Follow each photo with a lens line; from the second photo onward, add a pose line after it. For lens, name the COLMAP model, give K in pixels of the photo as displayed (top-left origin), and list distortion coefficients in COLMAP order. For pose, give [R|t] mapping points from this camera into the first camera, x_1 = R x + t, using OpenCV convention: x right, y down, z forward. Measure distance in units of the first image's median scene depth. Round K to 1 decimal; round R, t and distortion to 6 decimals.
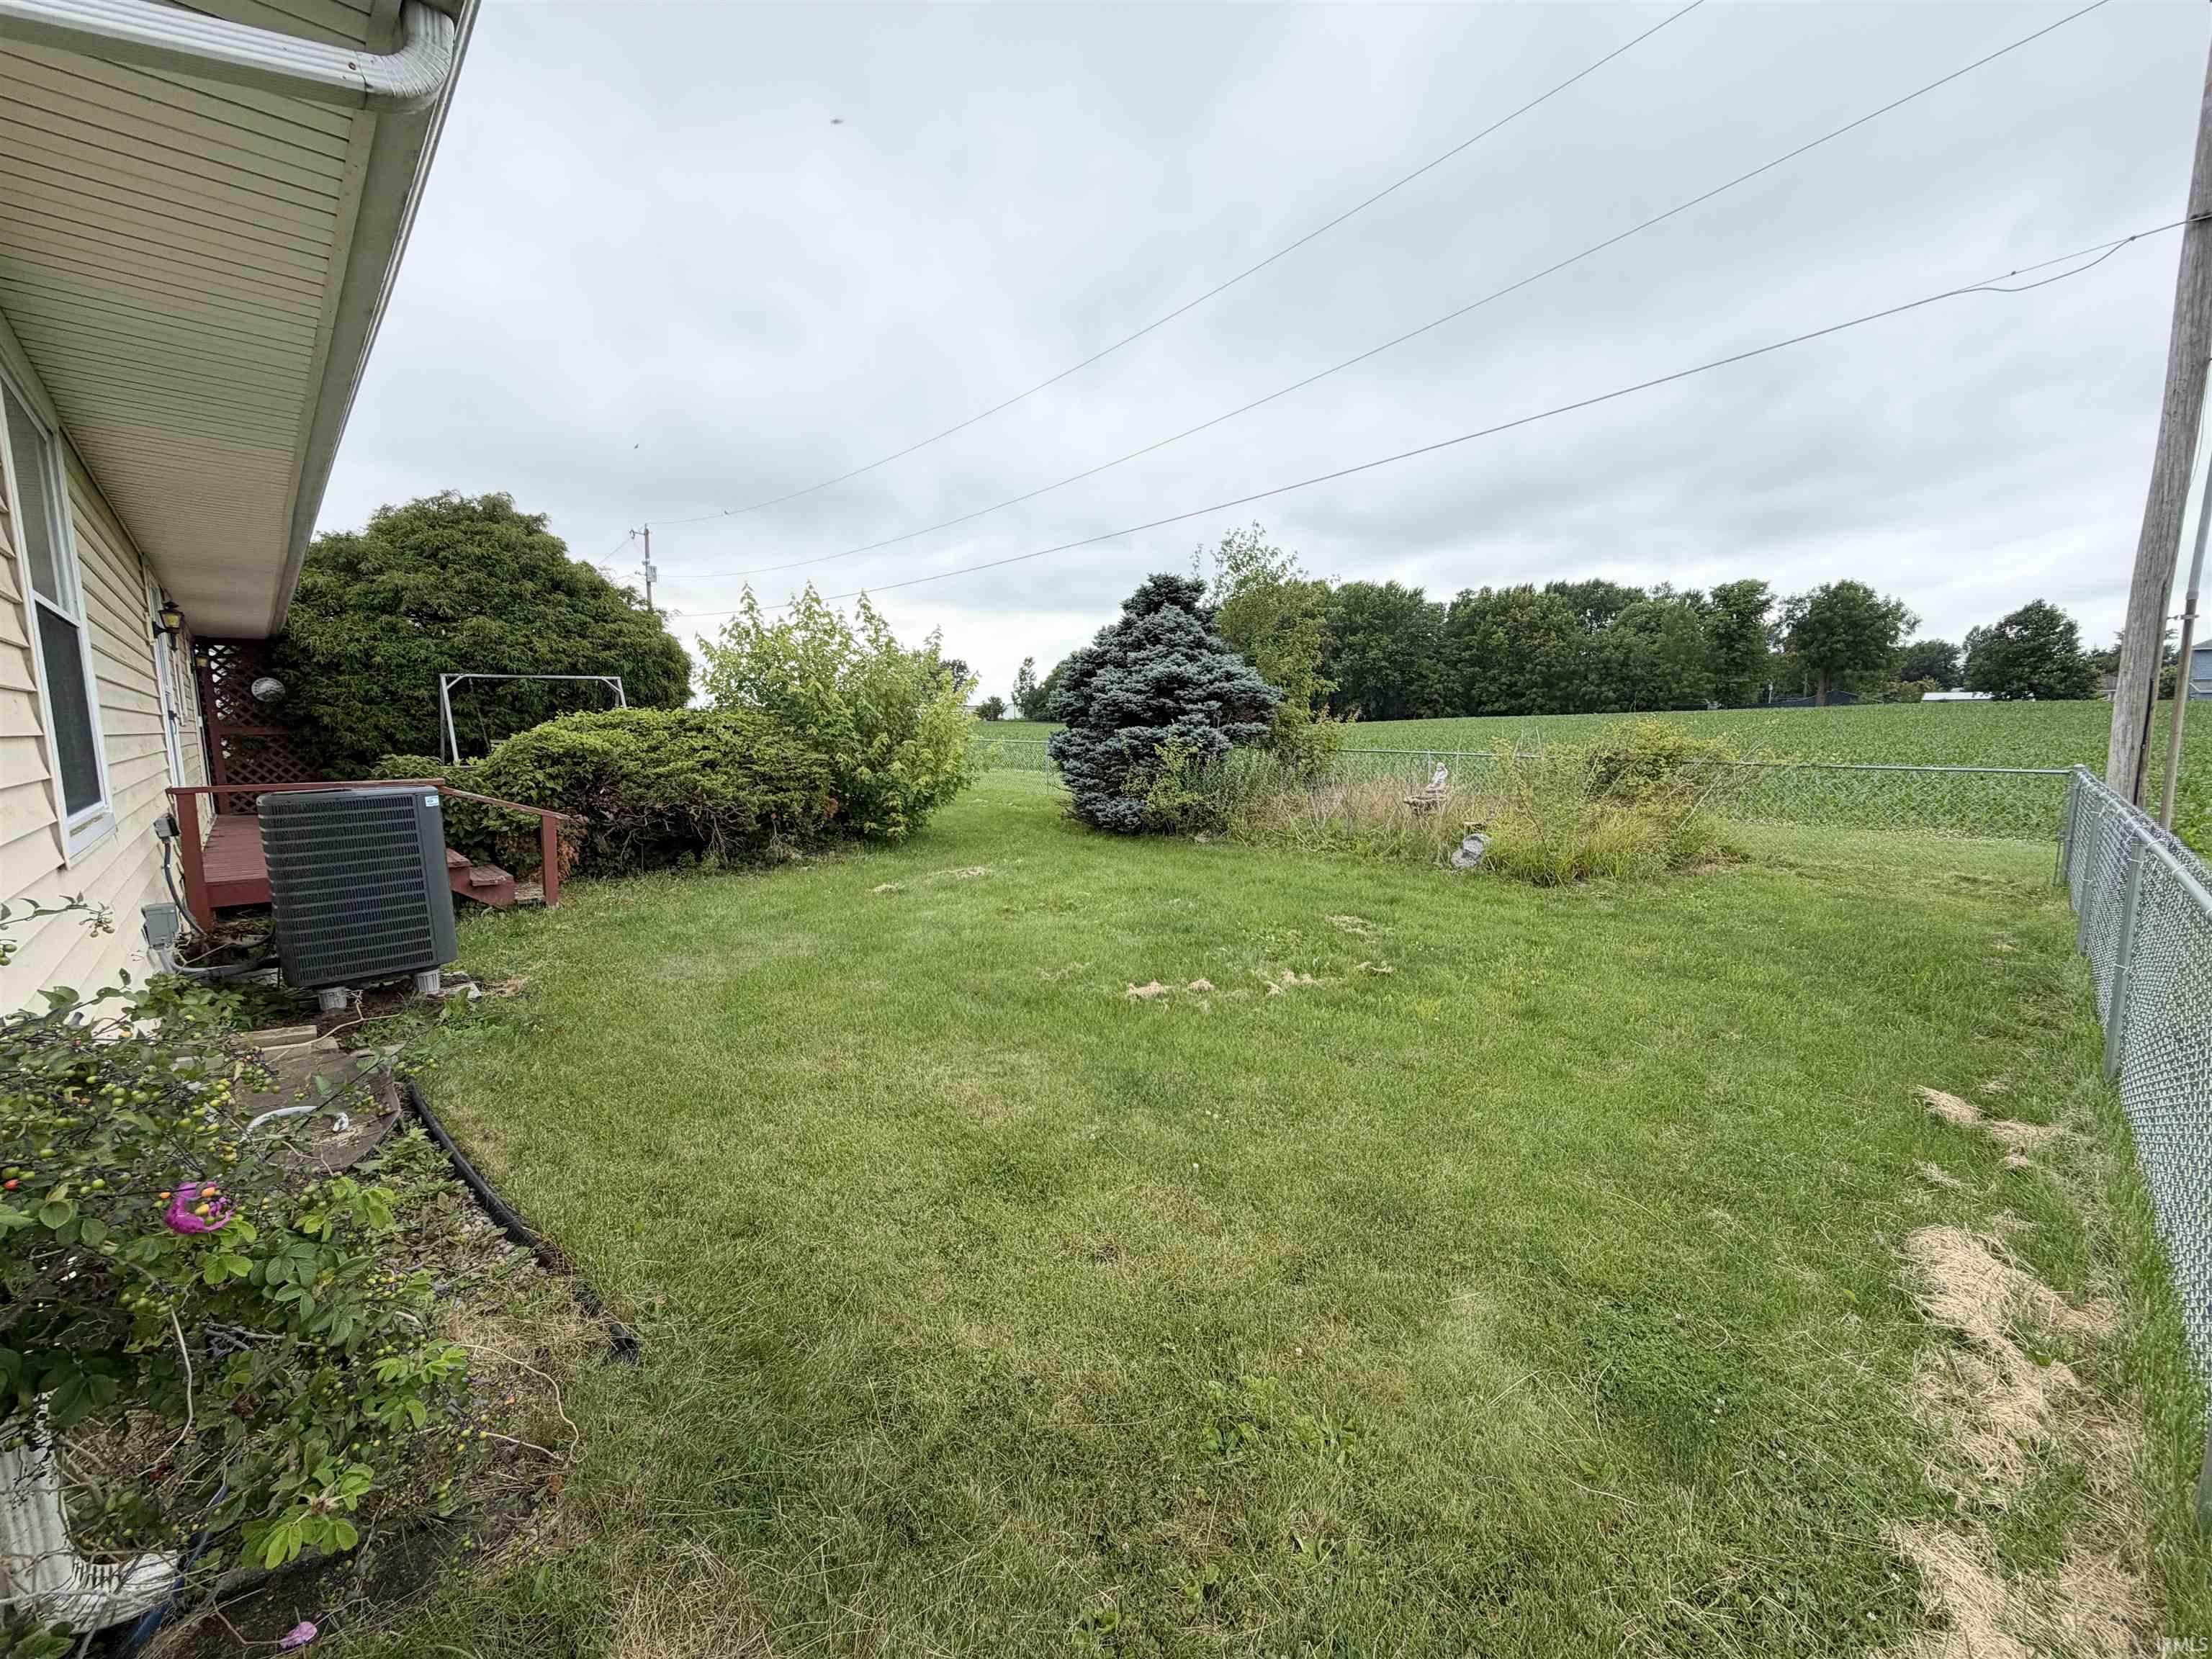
lens RADIAL K [[878.8, 0, 1102.3], [0, 878.8, 821.0], [0, 0, 1]] dist [0.000777, 0.000562]
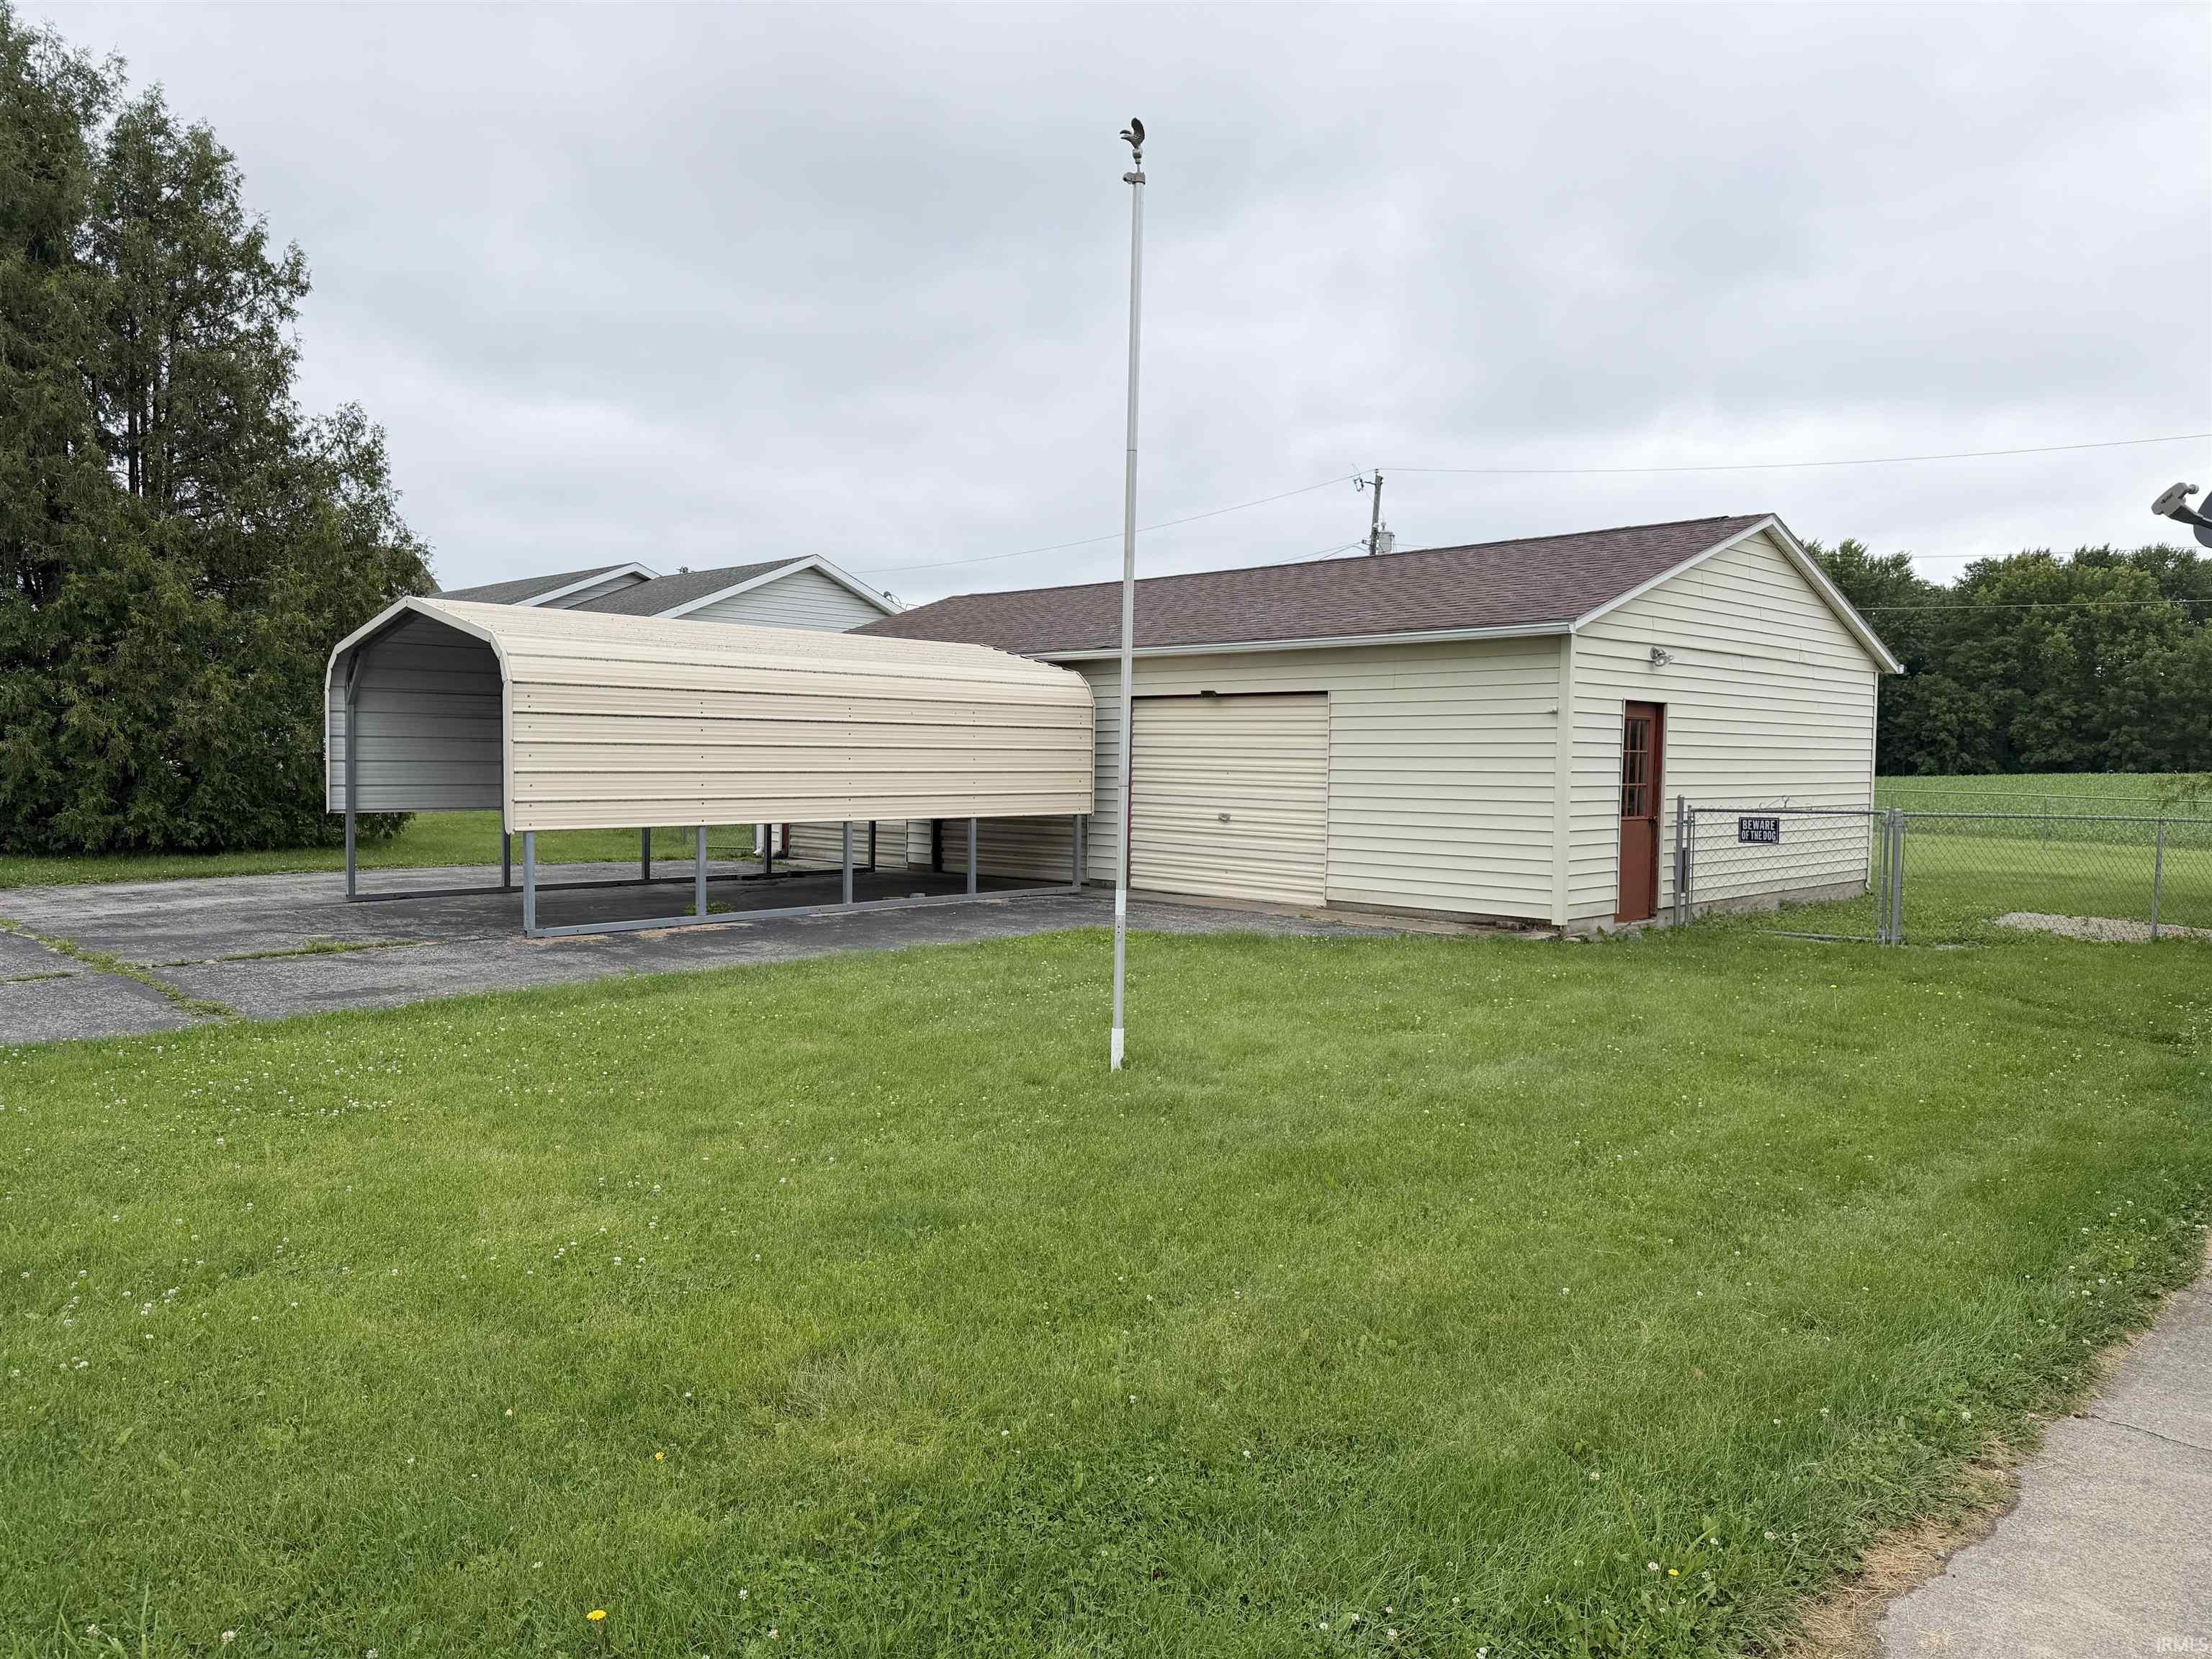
lens RADIAL K [[1544.3, 0, 1120.3], [0, 1544.3, 846.3], [0, 0, 1]] dist [0.031489, -0.019516]
pose [[0.999382, 0.021954, 0.027456, -0.213359], [-0.020444, 0.998326, -0.054106, 0.002481], [-0.028598, 0.053511, 0.998158, -0.037726]]
